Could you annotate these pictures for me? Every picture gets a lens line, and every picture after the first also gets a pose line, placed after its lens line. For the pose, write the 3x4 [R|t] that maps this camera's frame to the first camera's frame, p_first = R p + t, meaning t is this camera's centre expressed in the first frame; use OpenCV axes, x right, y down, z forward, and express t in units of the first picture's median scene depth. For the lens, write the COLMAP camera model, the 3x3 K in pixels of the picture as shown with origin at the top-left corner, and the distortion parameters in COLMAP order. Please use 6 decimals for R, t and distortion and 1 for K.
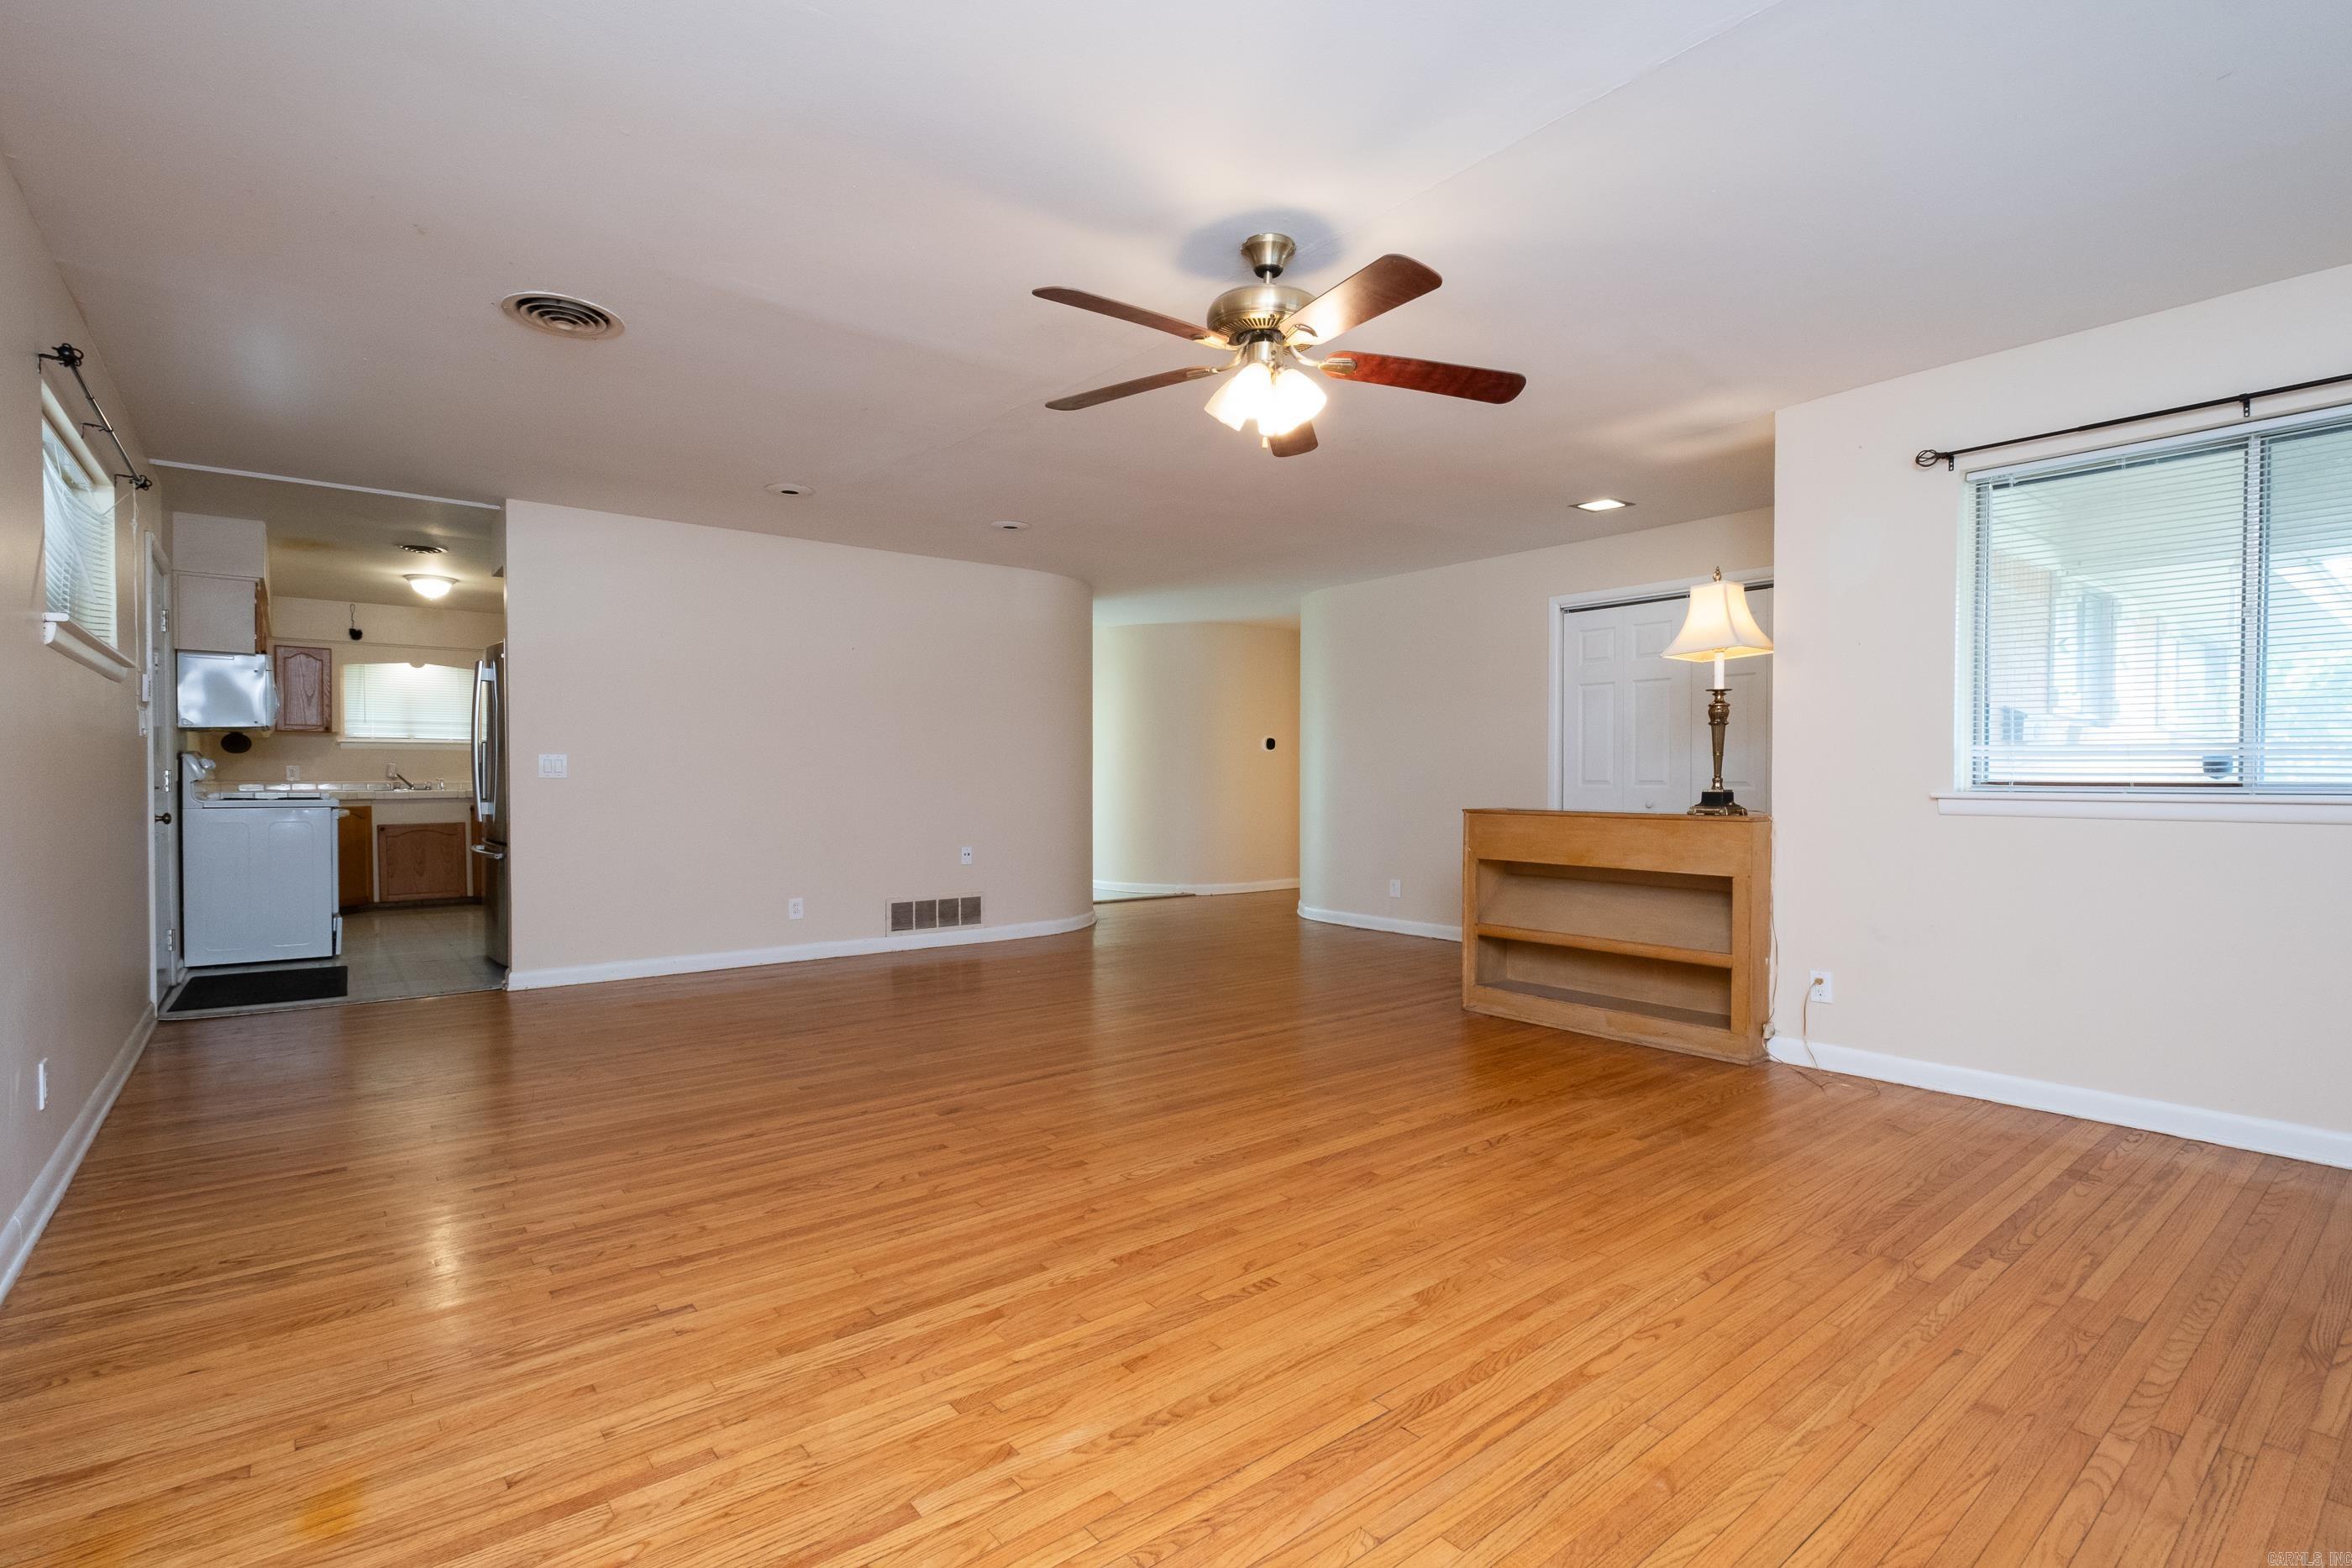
lens RADIAL K [[1100.2, 0, 1283.7], [0, 1100.2, 798.4], [0, 0, 1]] dist [0.001639, -0.002791]
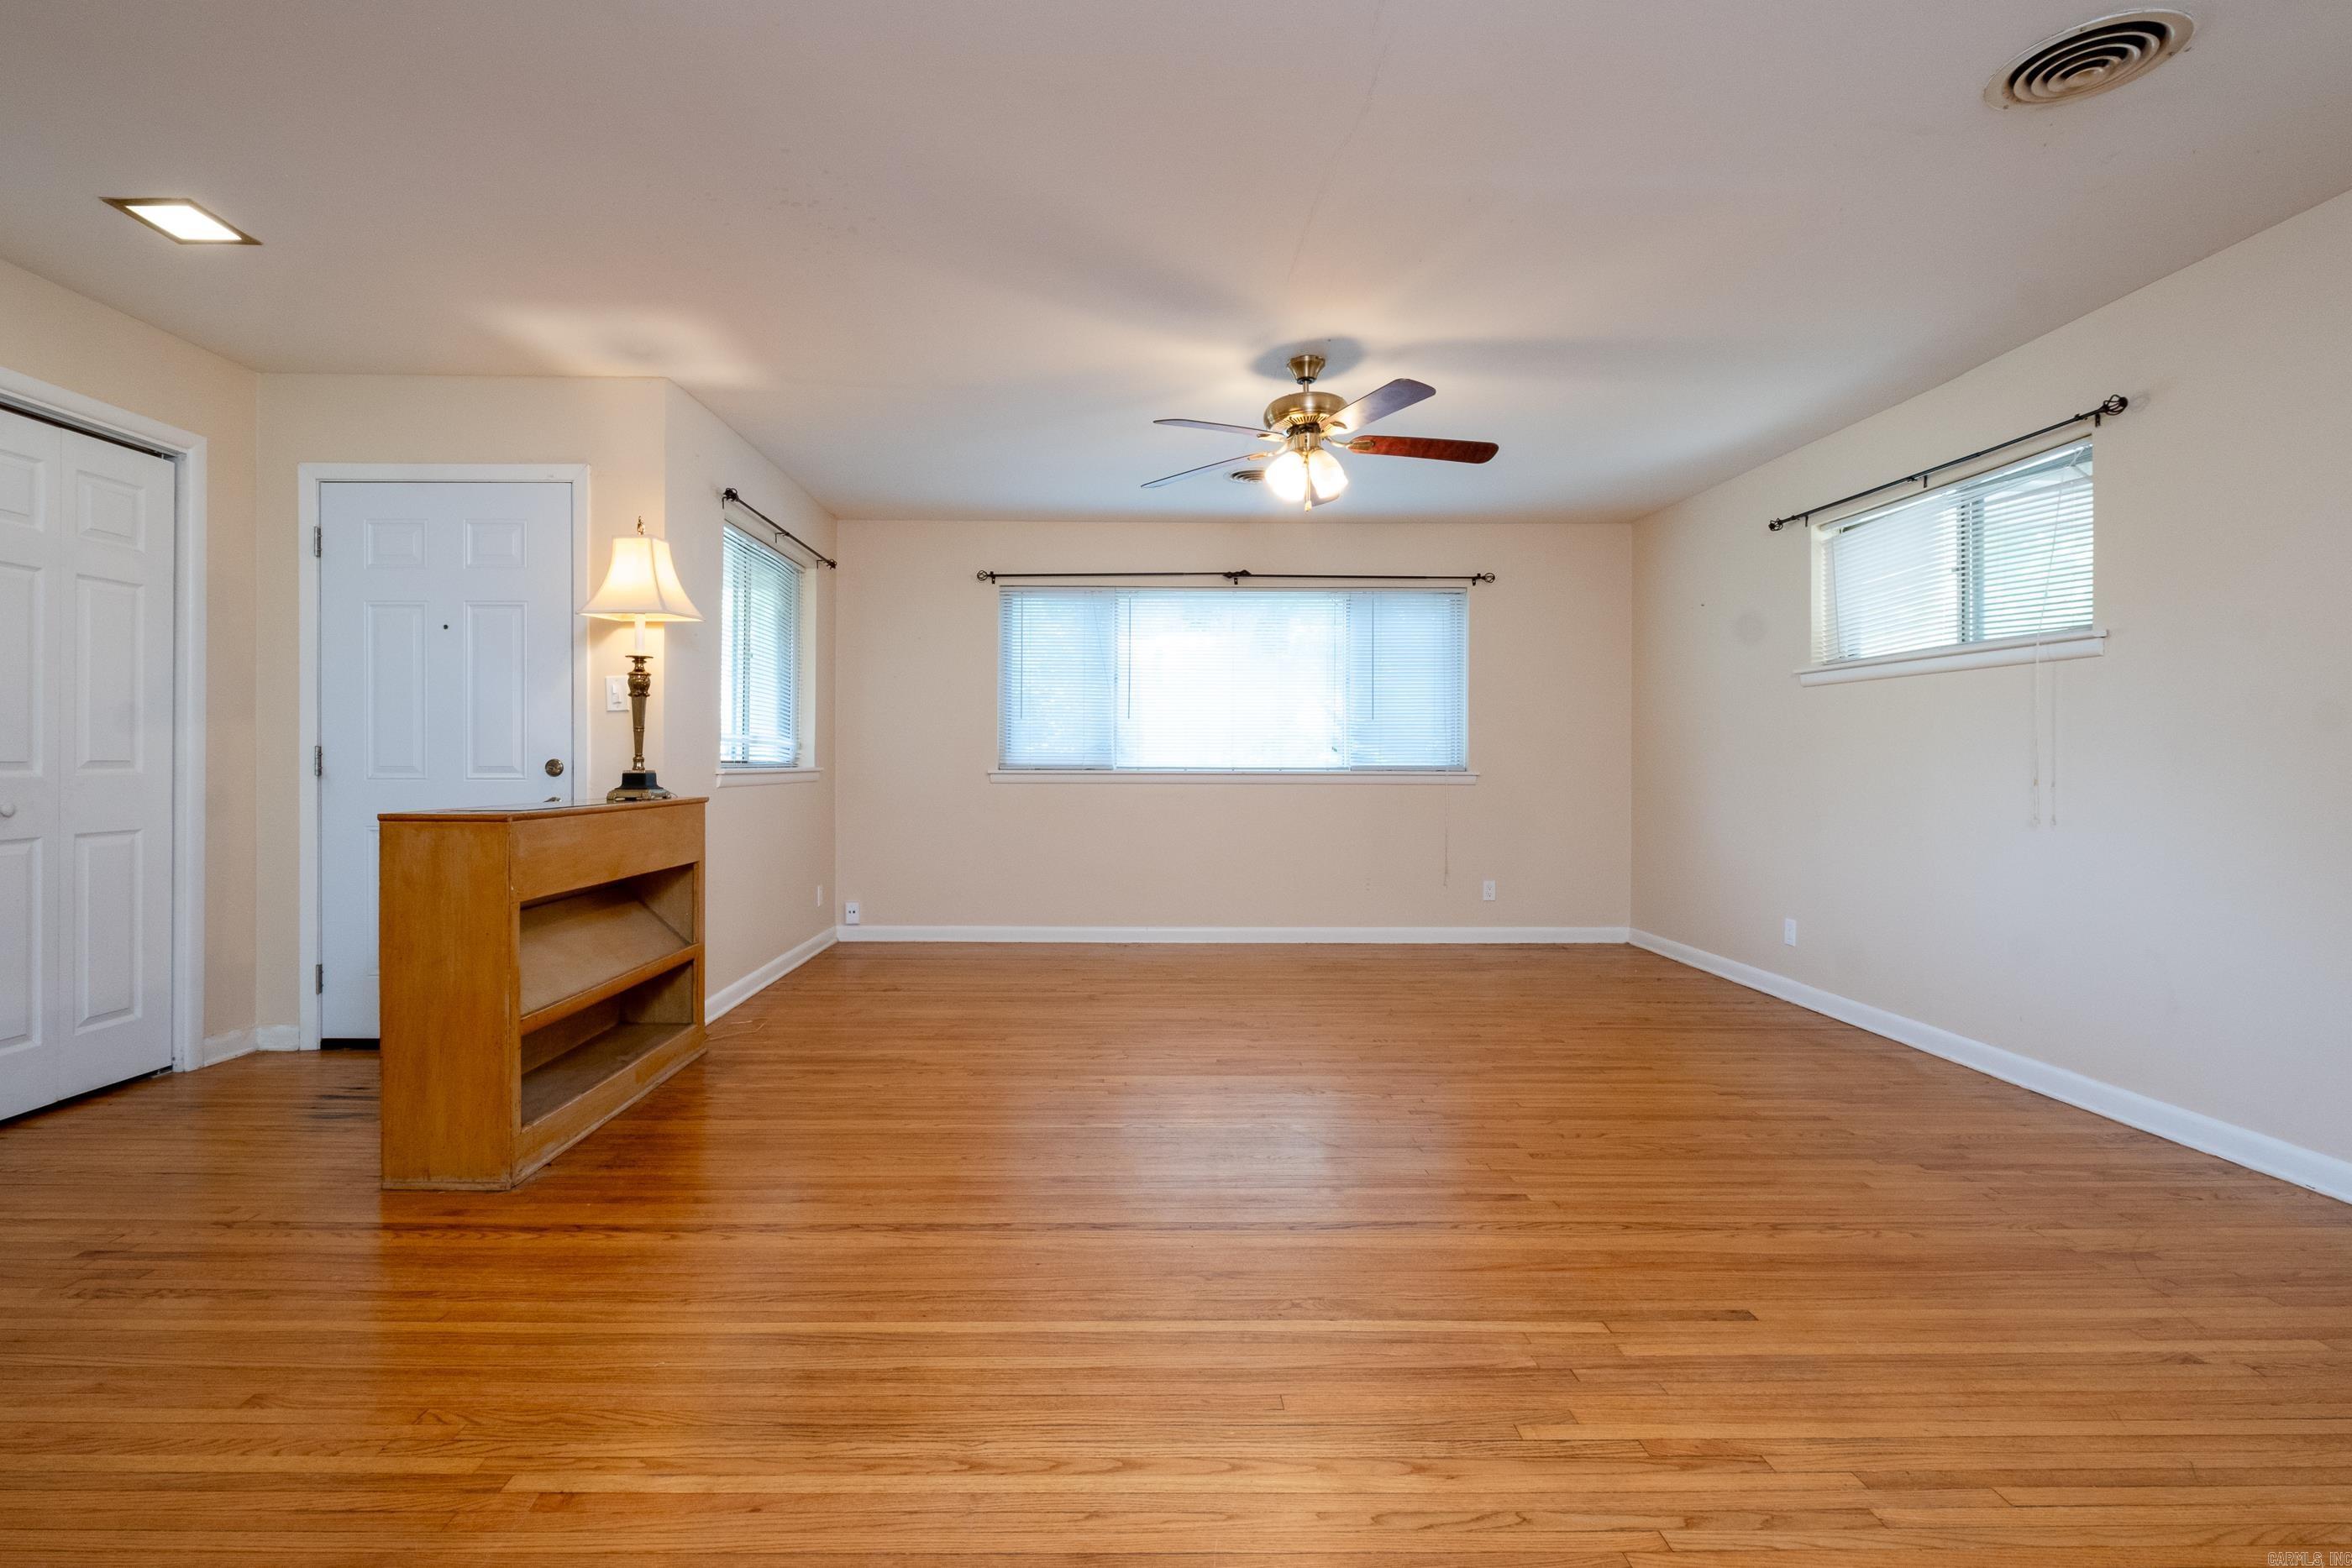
lens RADIAL K [[1045.2, 0, 1173.1], [0, 1045.2, 774.5], [0, 0, 1]] dist [-0.006335, -0.000687]
pose [[-0.747892, -0.012267, 0.663707, -0.477043], [0.009453, 0.999531, 0.029126, -0.025374], [-0.663753, 0.028057, -0.747425, 1.333579]]
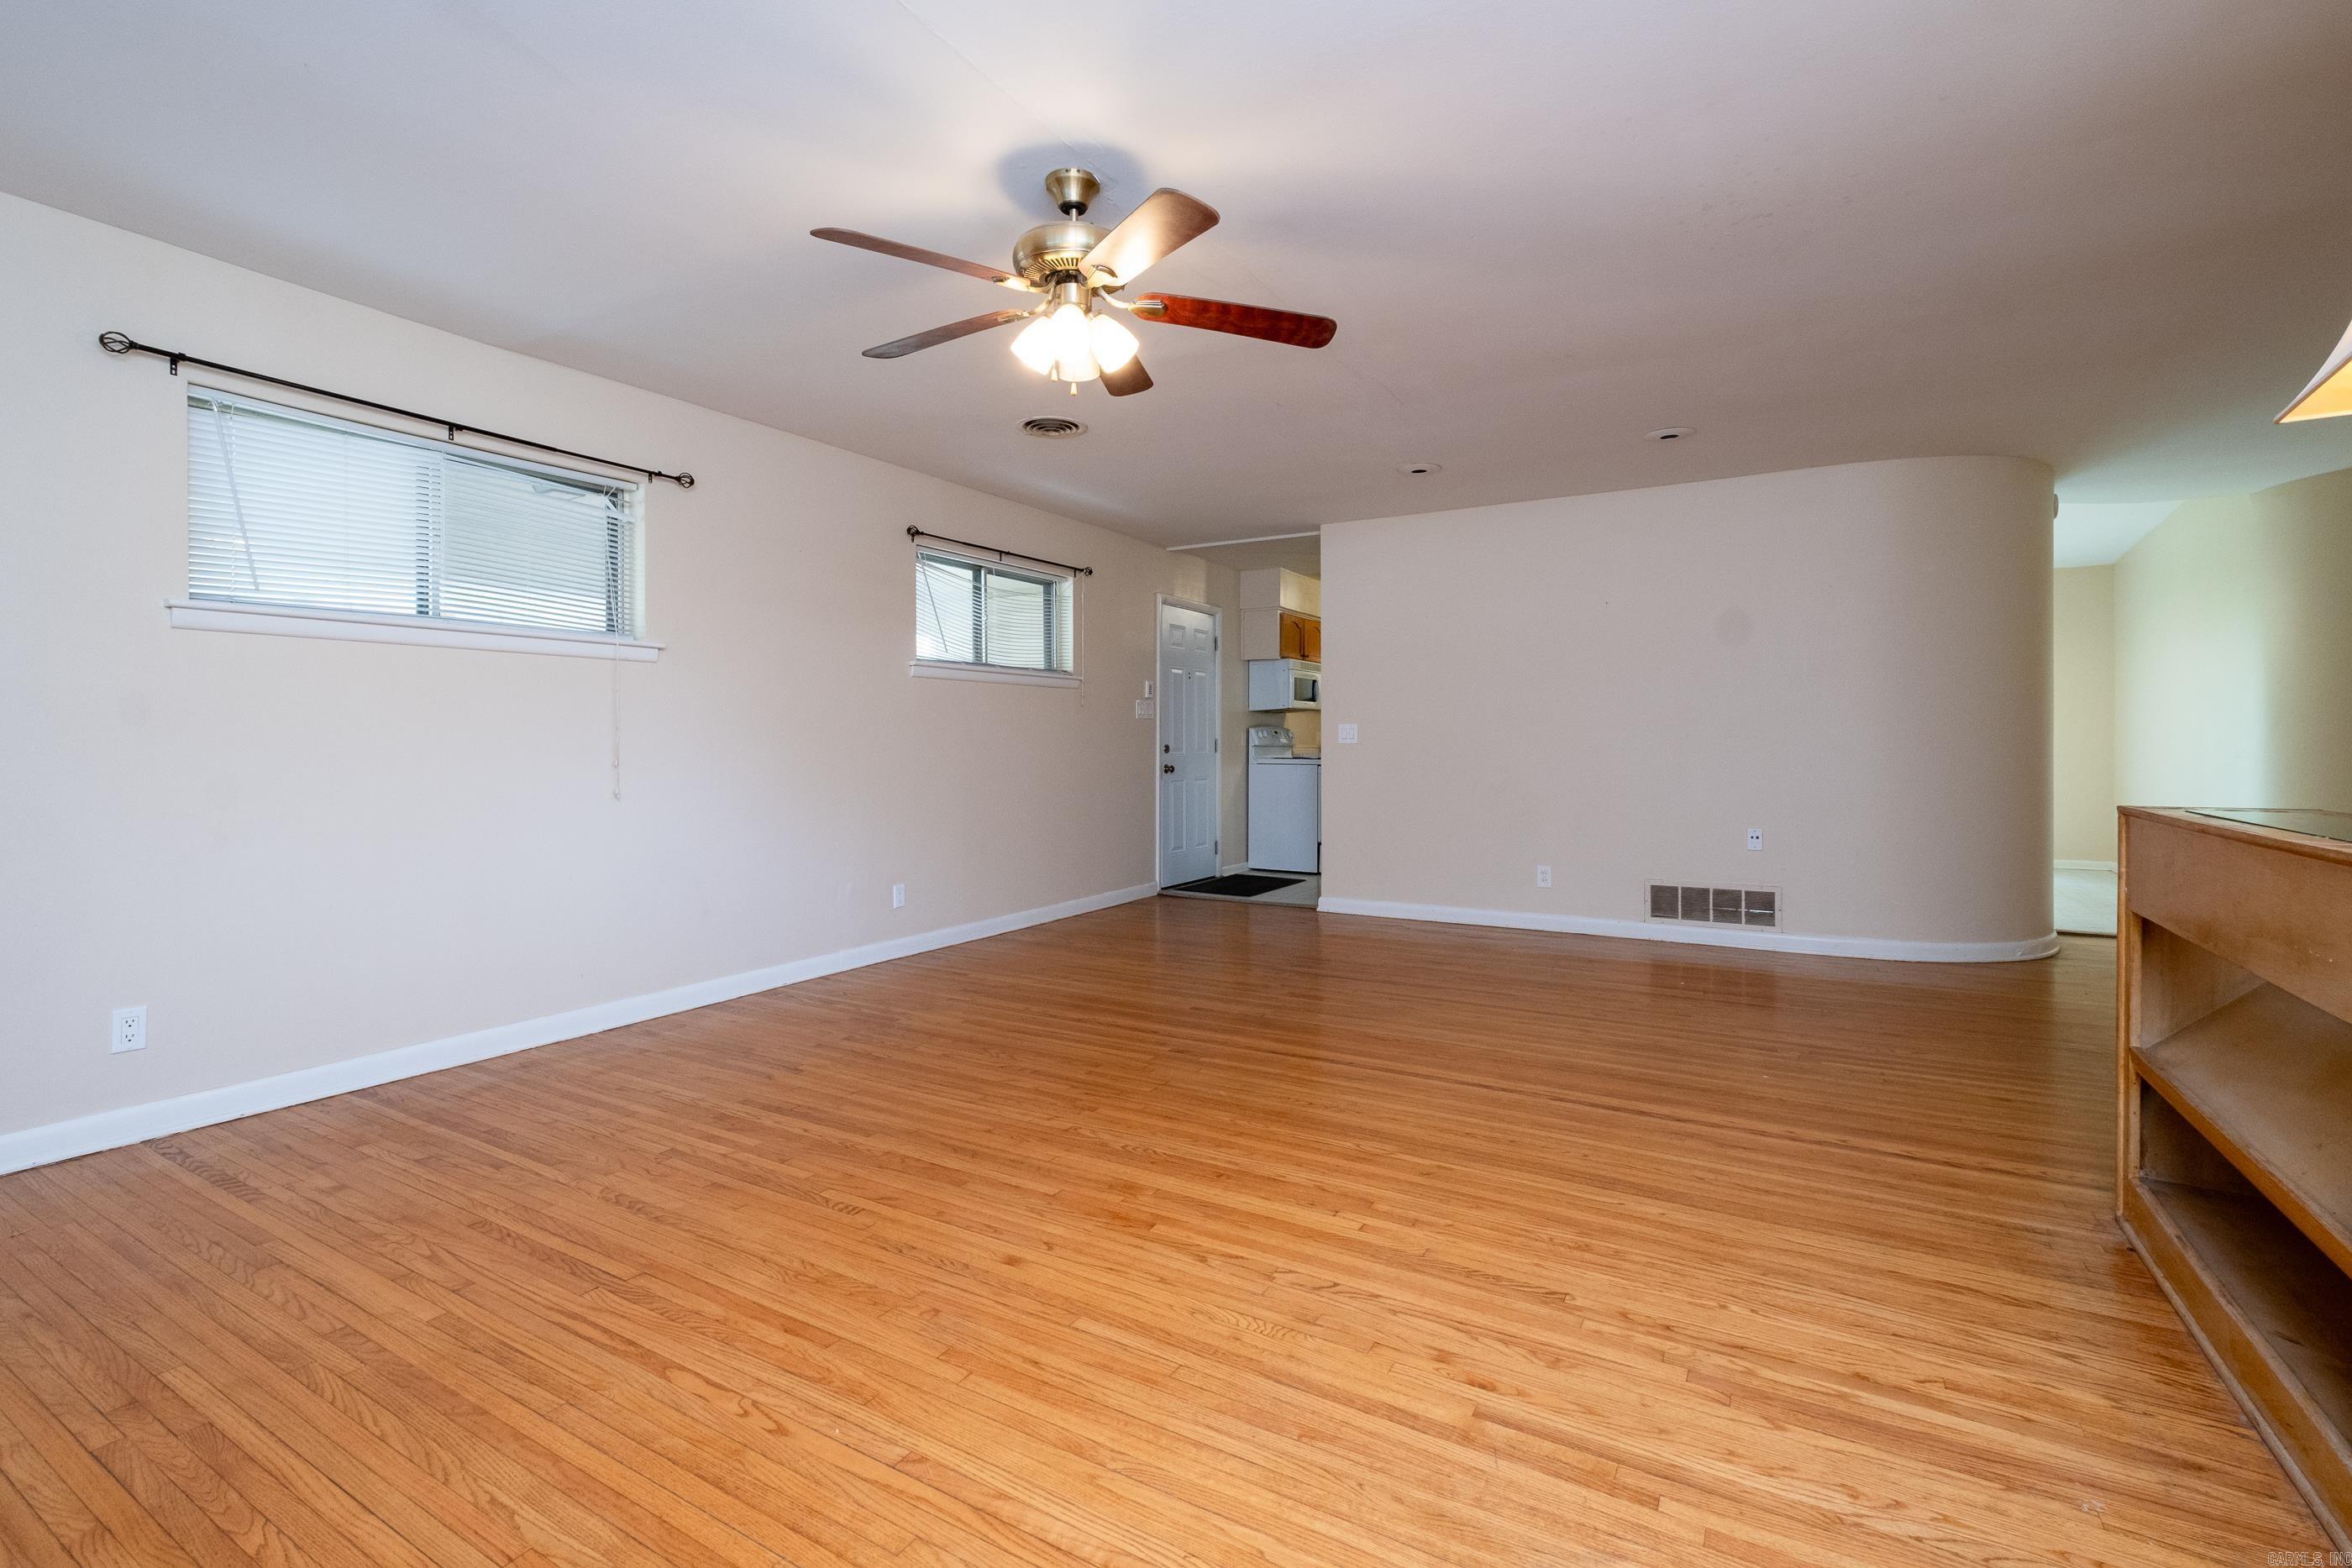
lens RADIAL K [[1162.3, 0, 1138.3], [0, 1162.3, 725.6], [0, 0, 1]] dist [-0.003817, -0.001029]
pose [[0.259011, -0.017138, -0.965722, 0.625916], [-0.015856, 0.999632, -0.021993, -0.007014], [0.965744, 0.021009, 0.258644, 0.519210]]
